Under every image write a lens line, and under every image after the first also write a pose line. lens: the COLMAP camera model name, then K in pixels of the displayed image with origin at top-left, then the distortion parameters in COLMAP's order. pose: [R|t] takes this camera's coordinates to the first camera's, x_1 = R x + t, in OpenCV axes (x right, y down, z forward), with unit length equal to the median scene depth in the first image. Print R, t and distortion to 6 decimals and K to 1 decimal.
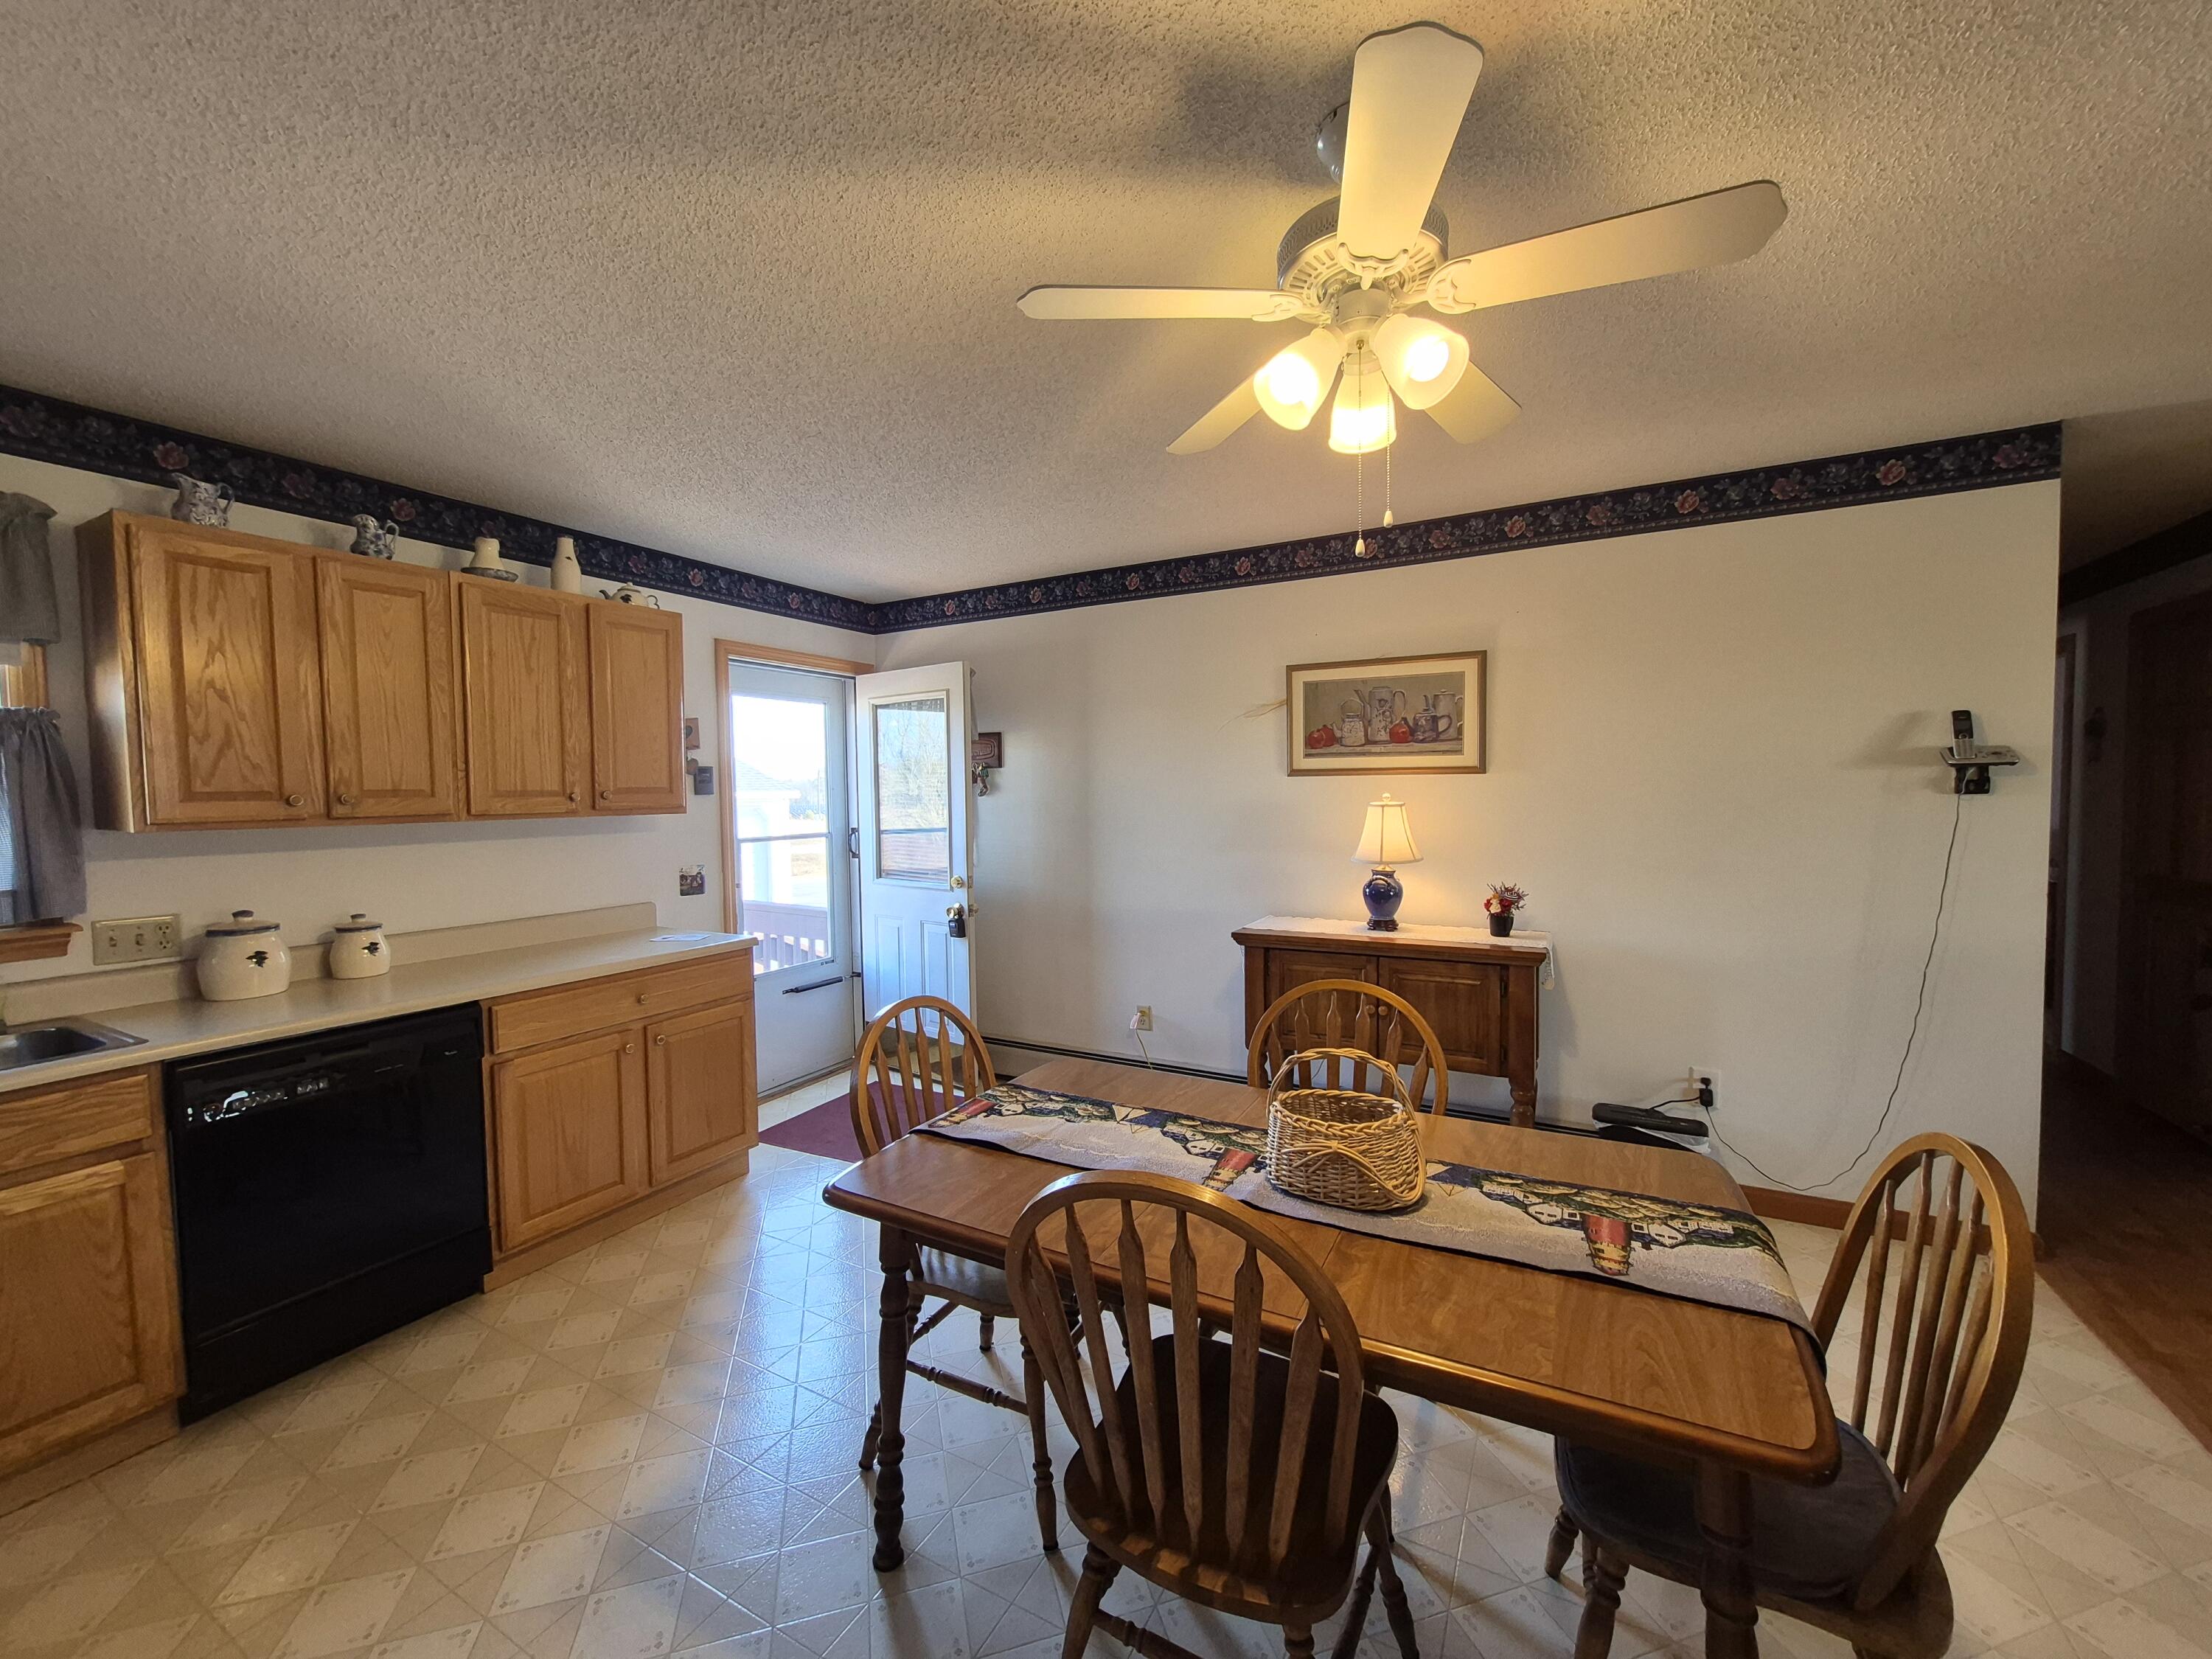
lens RADIAL K [[866.8, 0, 1117.5], [0, 866.8, 826.9], [0, 0, 1]] dist [-0.000538, 0.000683]
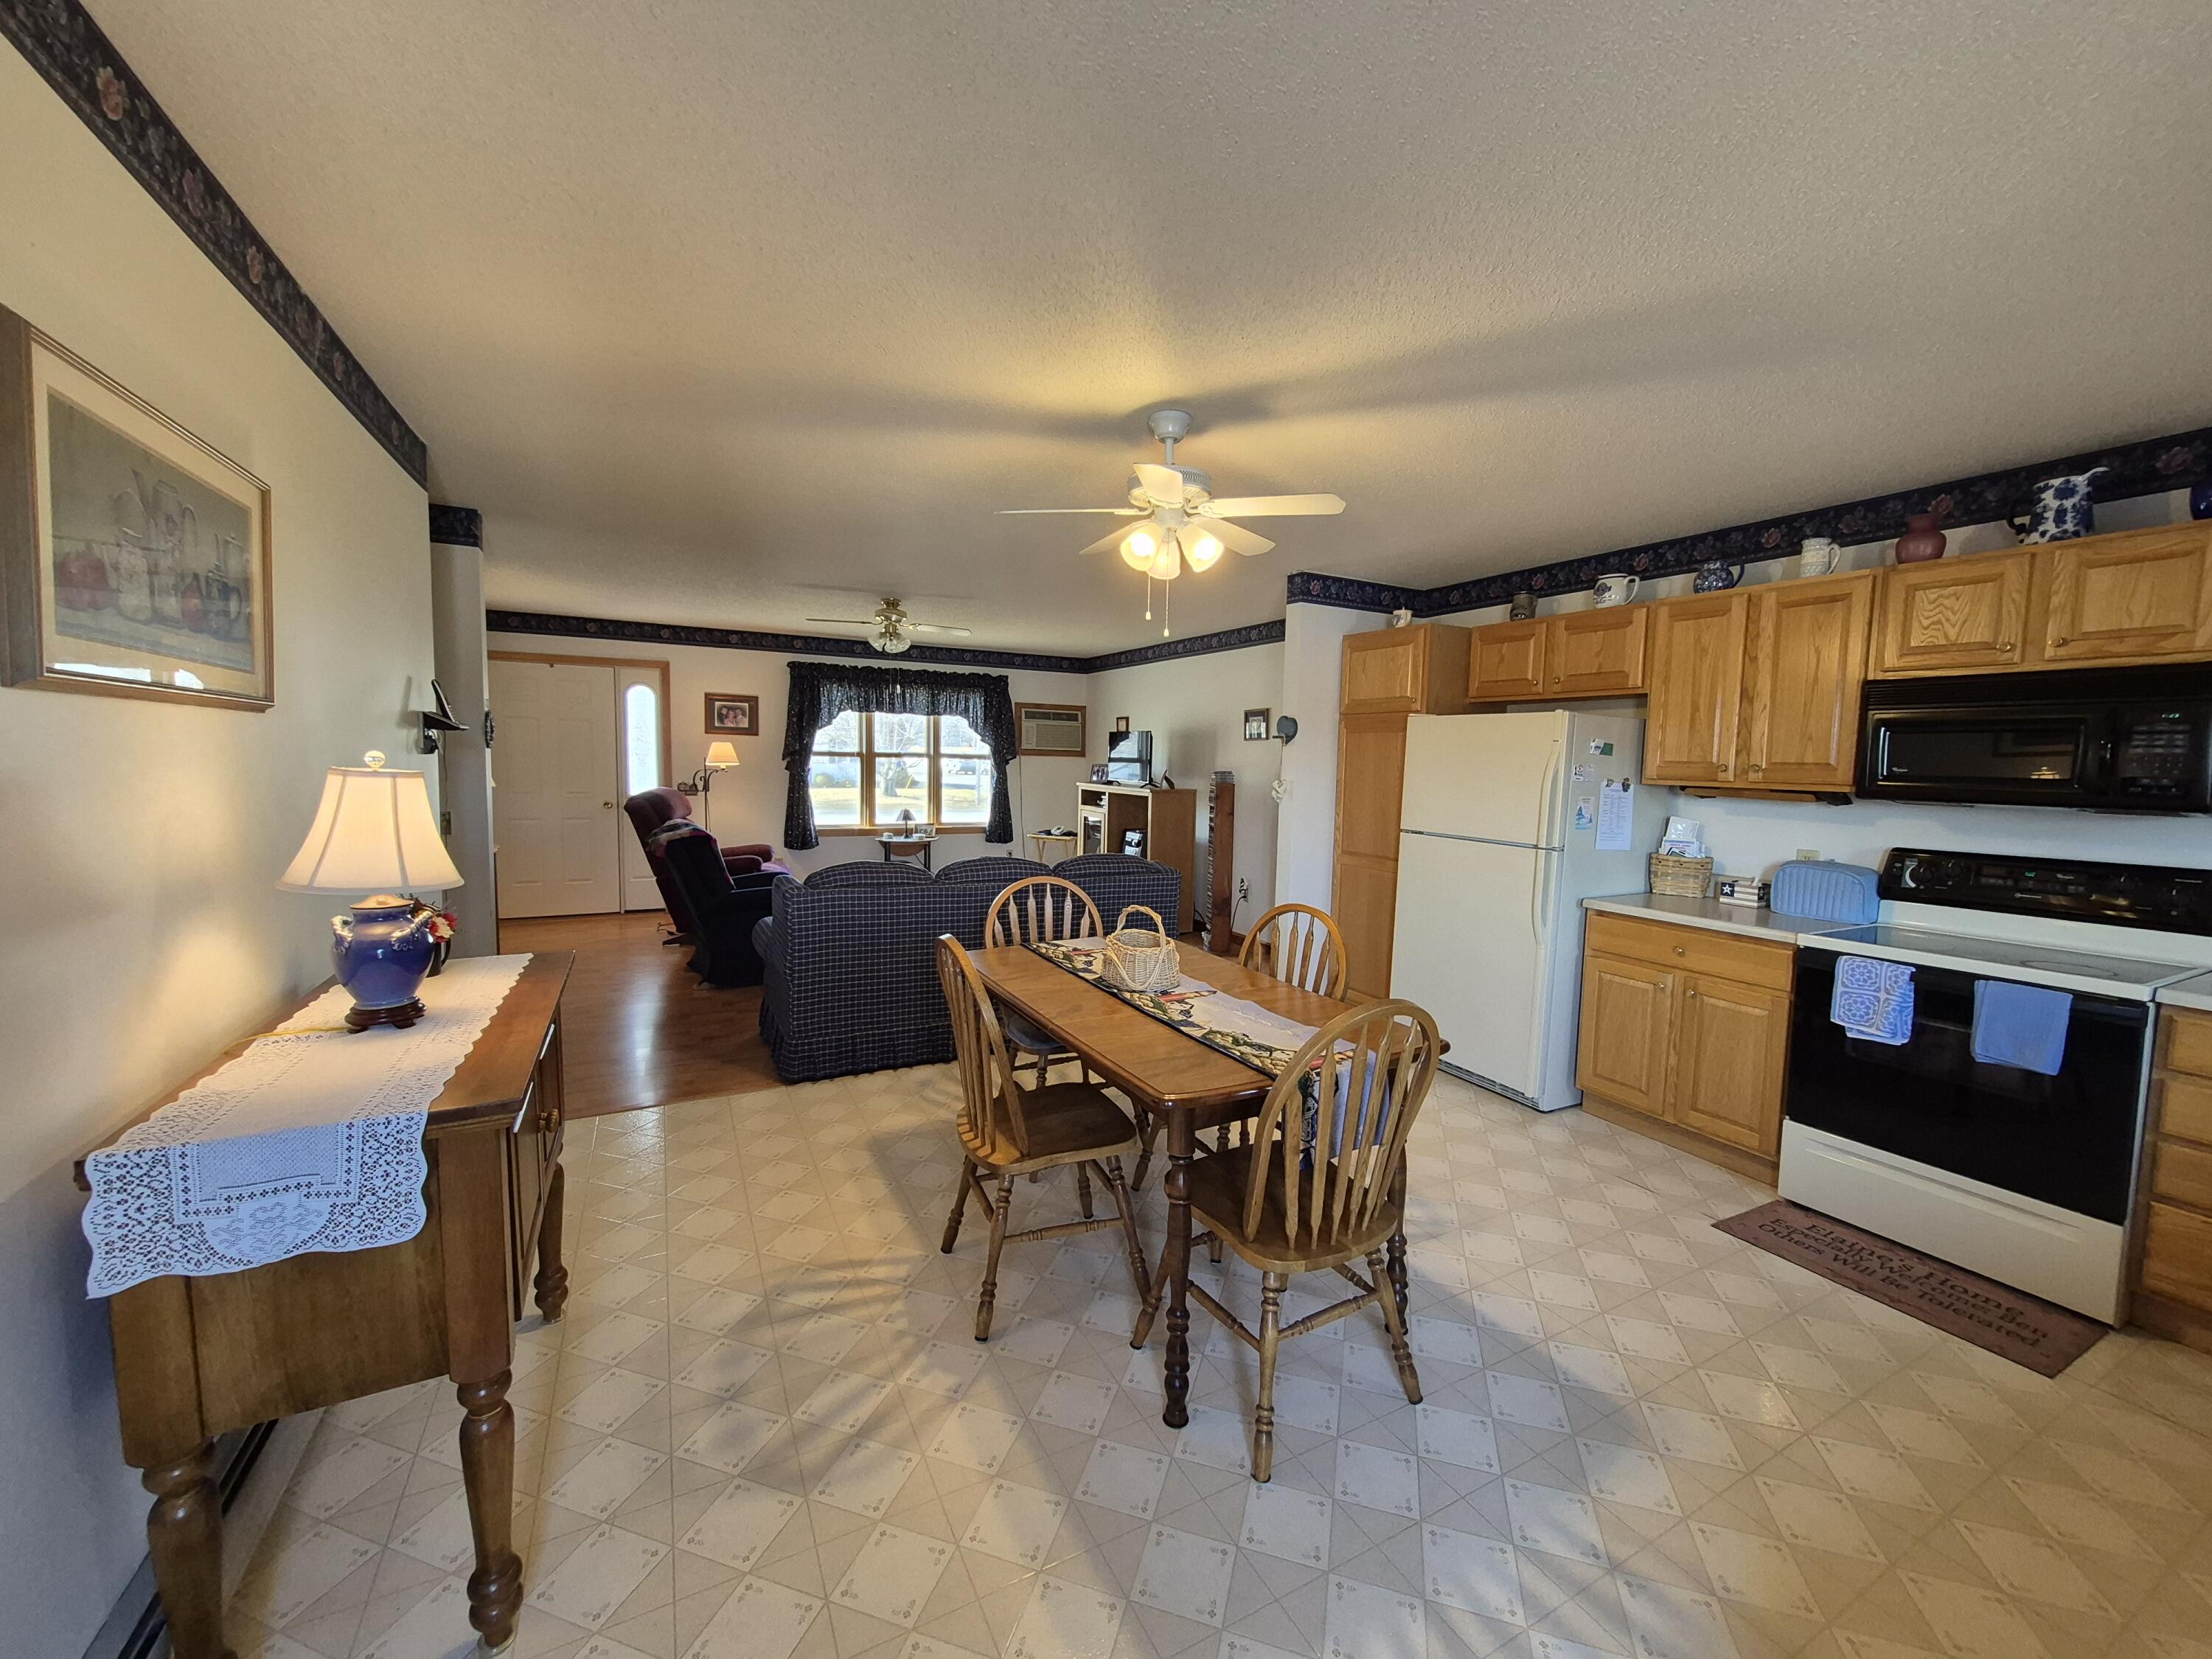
lens RADIAL K [[866.8, 0, 1106.9], [0, 866.8, 827.3], [0, 0, 1]] dist [-0.000538, 0.000683]
pose [[-0.823040, -0.049501, 0.565823, -0.466615], [0.013595, 0.994193, 0.106752, -0.061157], [-0.567821, 0.095554, -0.817587, 1.724913]]
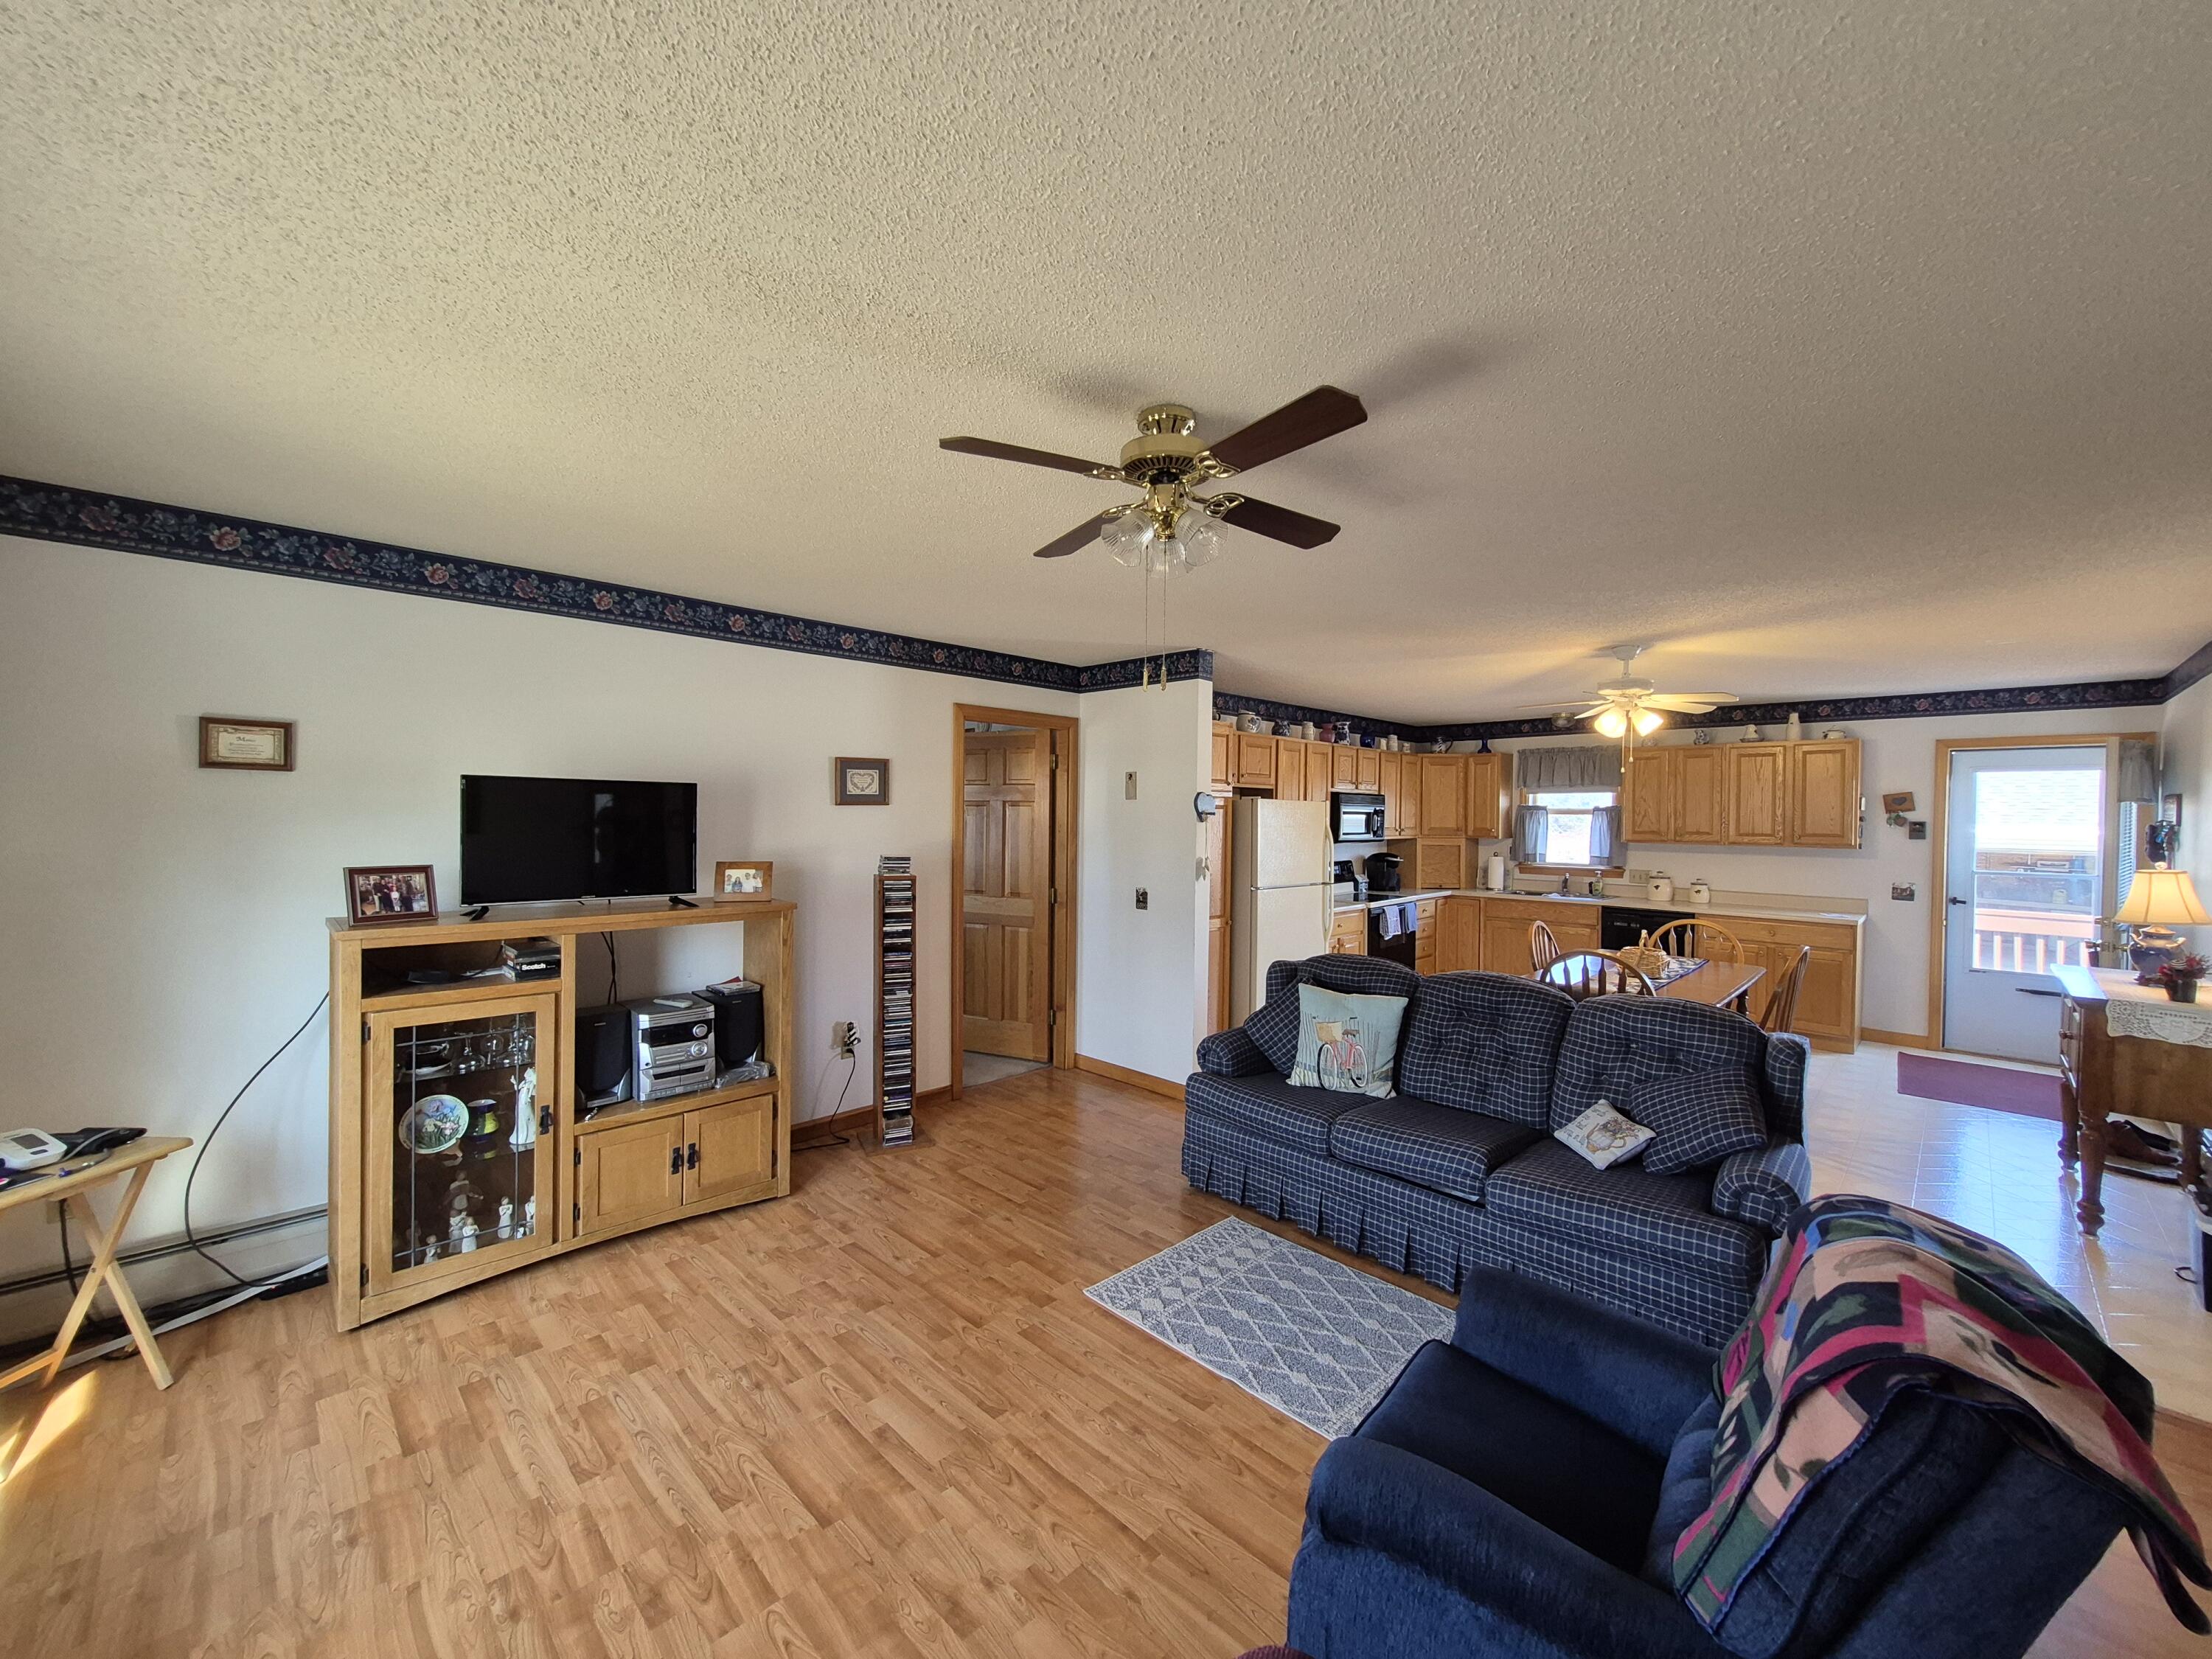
lens RADIAL K [[866.8, 0, 1115.1], [0, 866.8, 835.9], [0, 0, 1]] dist [-0.000538, 0.000683]
pose [[-0.282281, 0.036487, -0.958638, 2.545200], [-0.048447, 0.997459, 0.052231, -0.094674], [0.958108, 0.061187, -0.279796, 0.050825]]
